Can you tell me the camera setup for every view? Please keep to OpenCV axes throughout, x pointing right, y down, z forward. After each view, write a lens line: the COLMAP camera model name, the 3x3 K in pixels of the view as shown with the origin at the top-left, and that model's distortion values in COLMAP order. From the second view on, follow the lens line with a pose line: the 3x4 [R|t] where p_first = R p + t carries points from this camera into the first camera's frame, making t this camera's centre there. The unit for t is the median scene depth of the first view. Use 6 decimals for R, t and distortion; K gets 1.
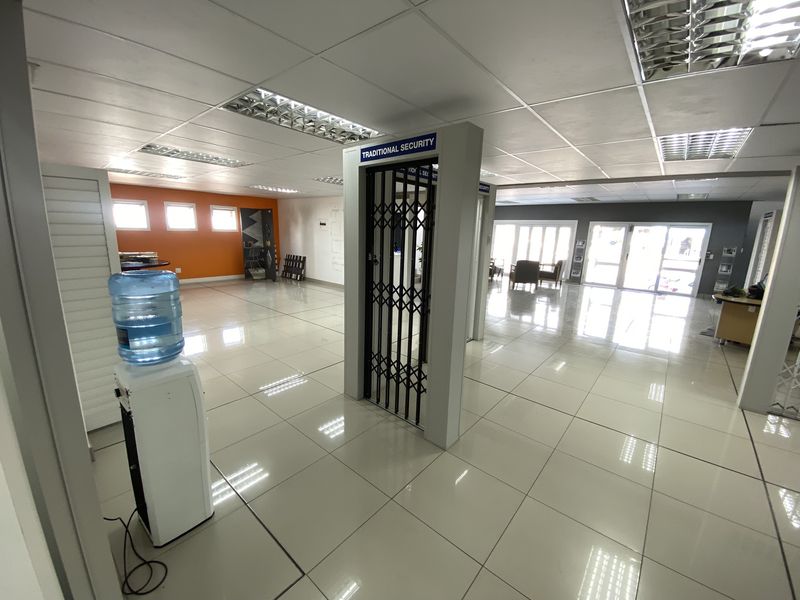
lens RADIAL K [[330.4, 0, 400.0], [0, 330.4, 300.0], [0, 0, 1]] dist [-0.001203, -0.000430]
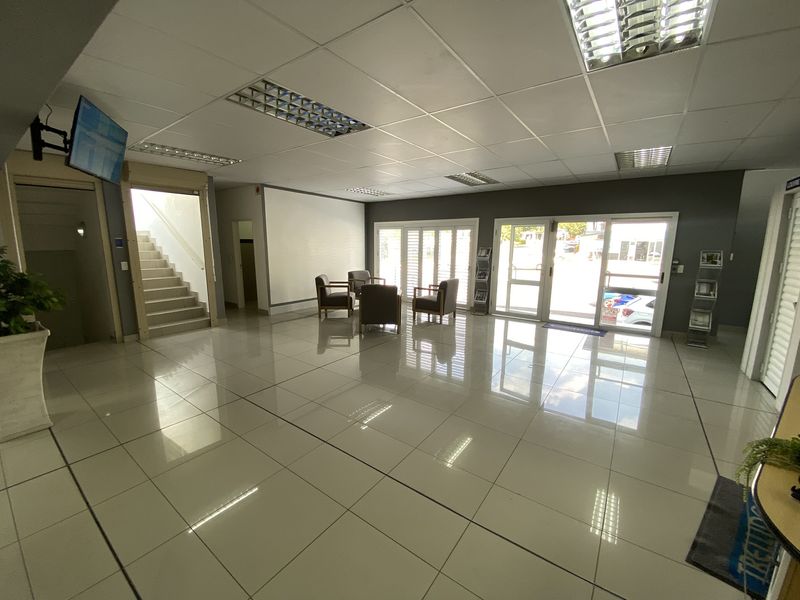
lens RADIAL K [[321.2, 0, 400.0], [0, 321.2, 300.0], [0, 0, 1]] dist [-0.000034, -0.000095]
pose [[0.997893, -0.038915, 0.051908, 0.377032], [0.040623, 0.998654, -0.032255, -0.070768], [-0.050583, 0.034296, 0.998131, 0.415978]]
